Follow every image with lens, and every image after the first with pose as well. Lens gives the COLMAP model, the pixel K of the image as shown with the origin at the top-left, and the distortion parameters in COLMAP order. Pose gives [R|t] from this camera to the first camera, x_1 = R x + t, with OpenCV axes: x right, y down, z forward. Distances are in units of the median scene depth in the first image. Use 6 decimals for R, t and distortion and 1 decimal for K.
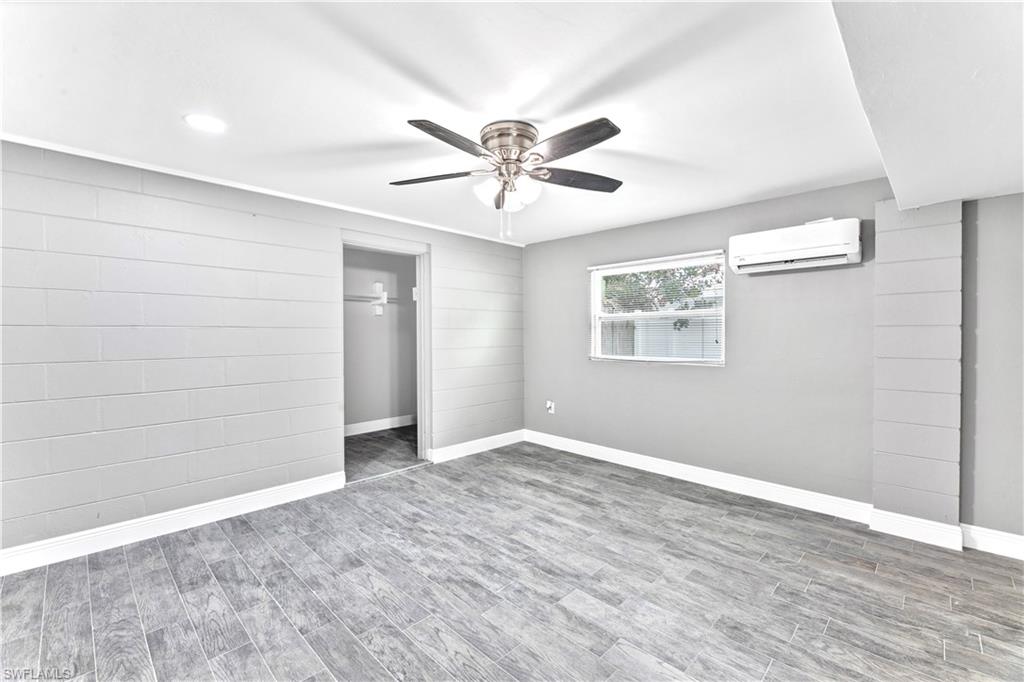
lens RADIAL K [[426.4, 0, 511.2], [0, 426.4, 336.8], [0, 0, 1]] dist [-0.000177, 0.000088]
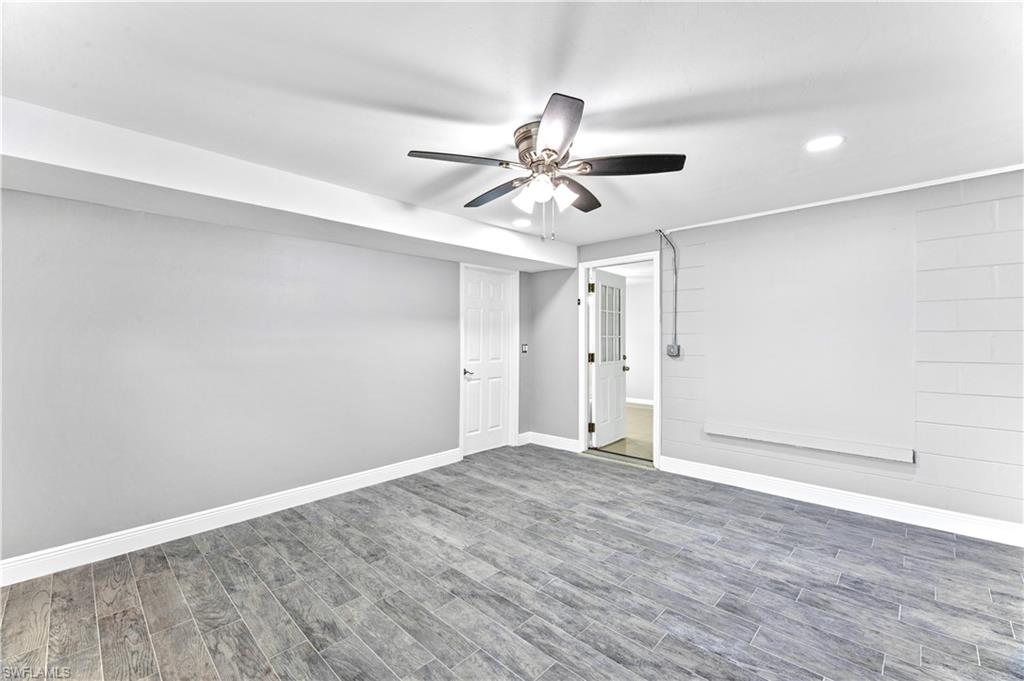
lens RADIAL K [[426.4, 0, 512.8], [0, 426.4, 339.5], [0, 0, 1]] dist [-0.000177, 0.000088]
pose [[-0.999965, 0.002987, -0.007778, 0.075387], [0.002907, 0.999943, 0.010264, -0.011688], [0.007808, 0.010241, -0.999917, 1.979194]]
